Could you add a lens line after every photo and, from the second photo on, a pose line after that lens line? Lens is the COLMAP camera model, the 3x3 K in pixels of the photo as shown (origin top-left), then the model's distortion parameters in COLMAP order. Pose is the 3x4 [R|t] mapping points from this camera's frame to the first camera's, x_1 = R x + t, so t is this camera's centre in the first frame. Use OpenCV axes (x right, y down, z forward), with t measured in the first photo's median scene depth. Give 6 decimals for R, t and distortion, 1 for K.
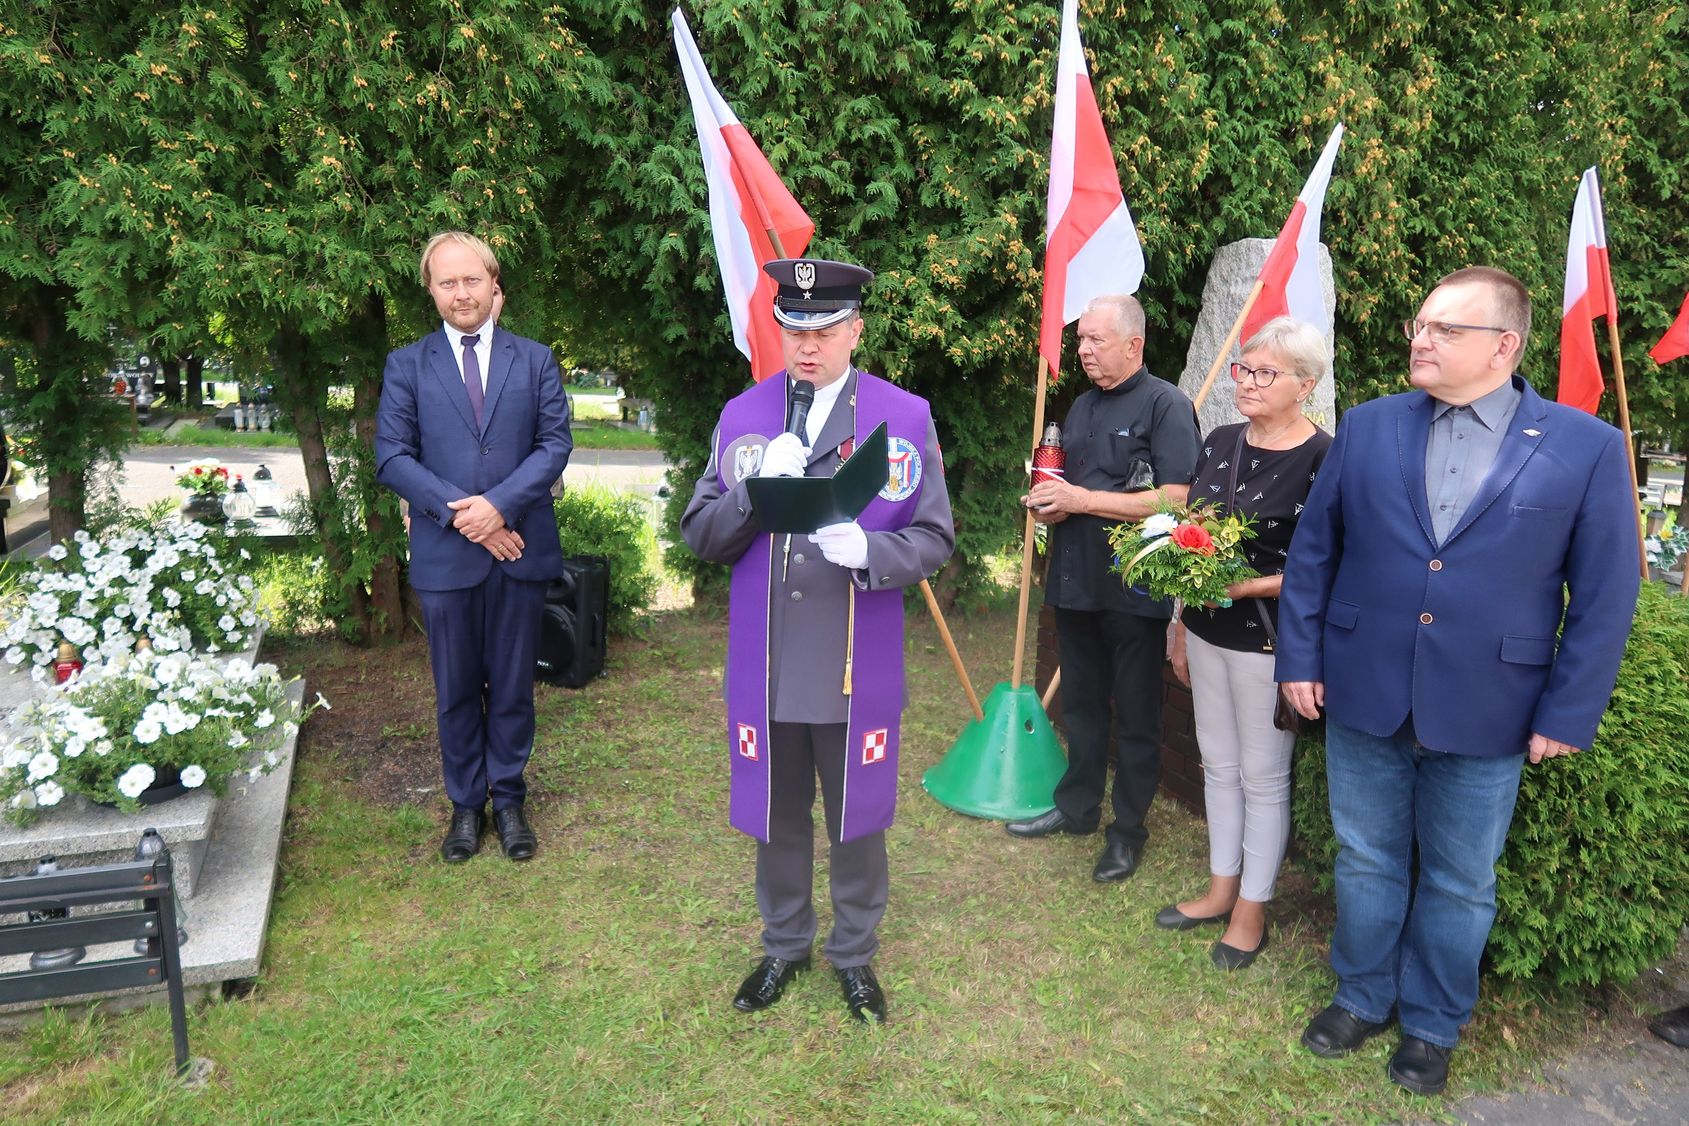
lens RADIAL K [[1174.1, 0, 836.5], [0, 1174.1, 582.8], [0, 0, 1]] dist [-0.027128, 0.014748]
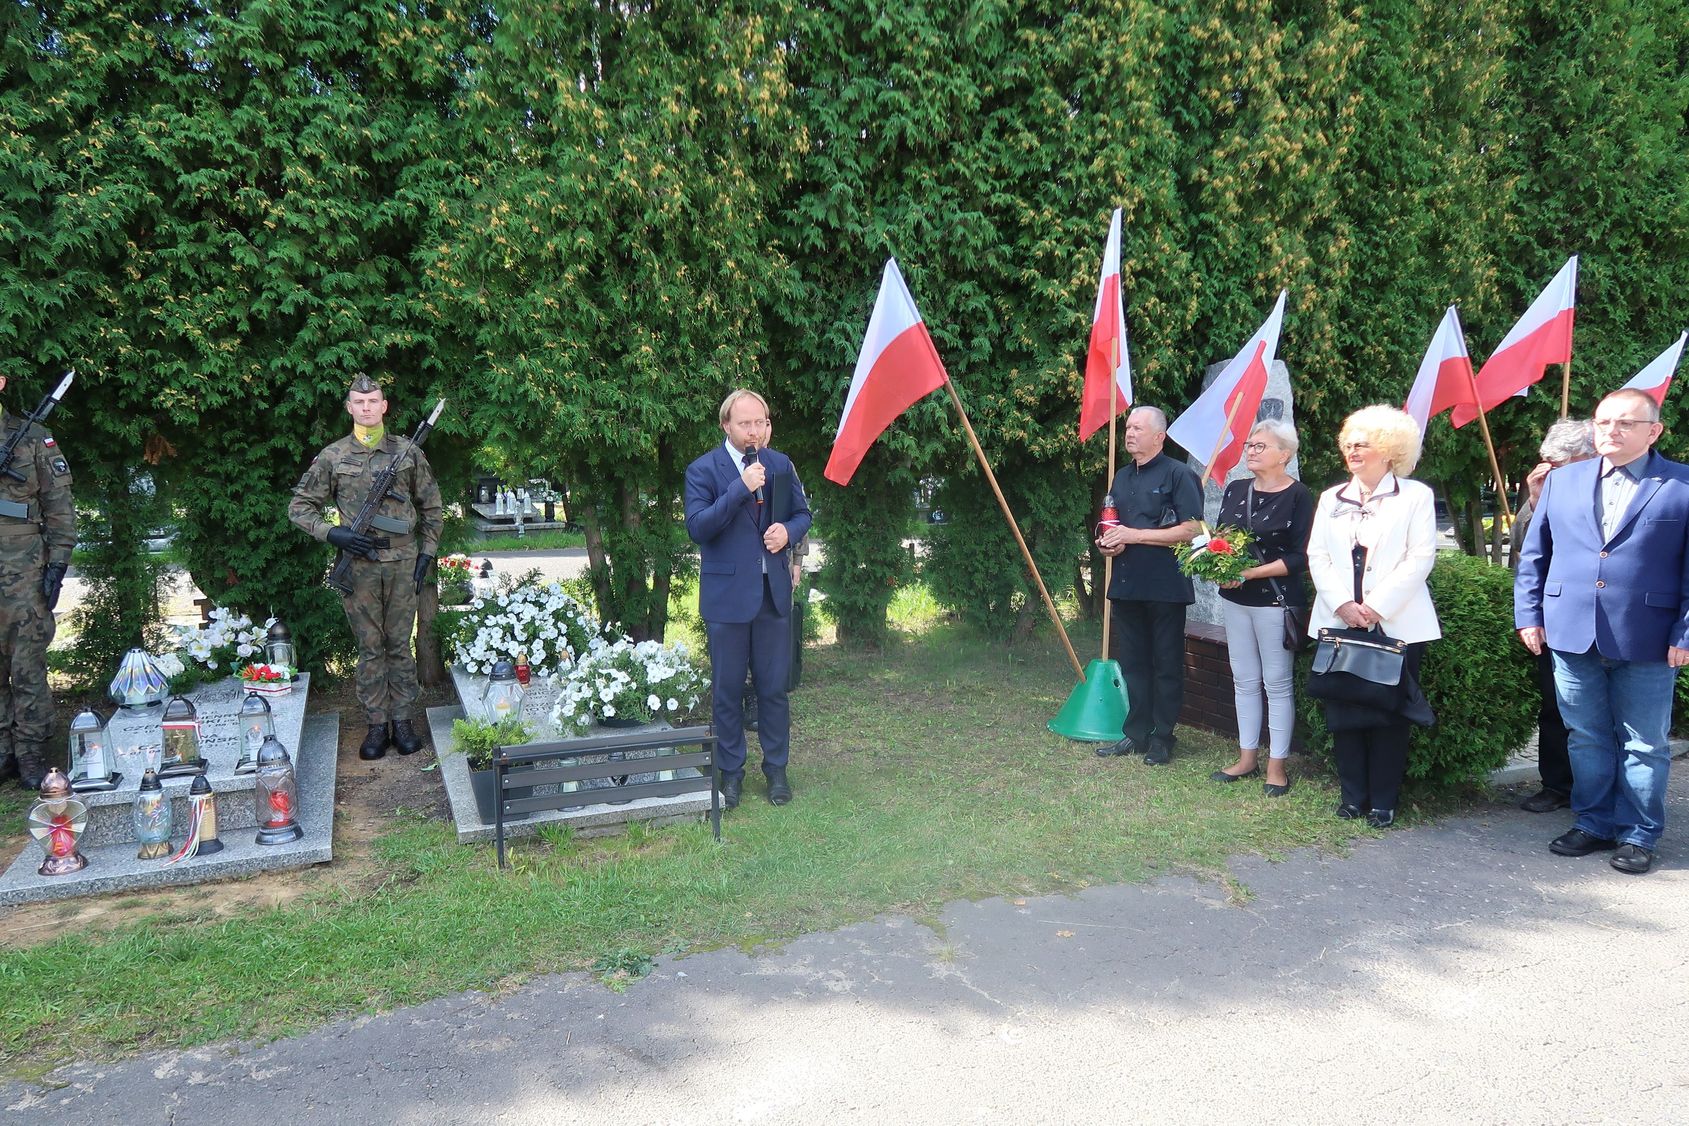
lens RADIAL K [[1174.1, 0, 836.5], [0, 1174.1, 575.0], [0, 0, 1]] dist [-0.027128, 0.014748]
pose [[0.998614, -0.051471, 0.010961, -0.174266], [0.052240, 0.994720, -0.088333, 0.078278], [-0.006357, 0.088783, 0.996031, -0.448999]]
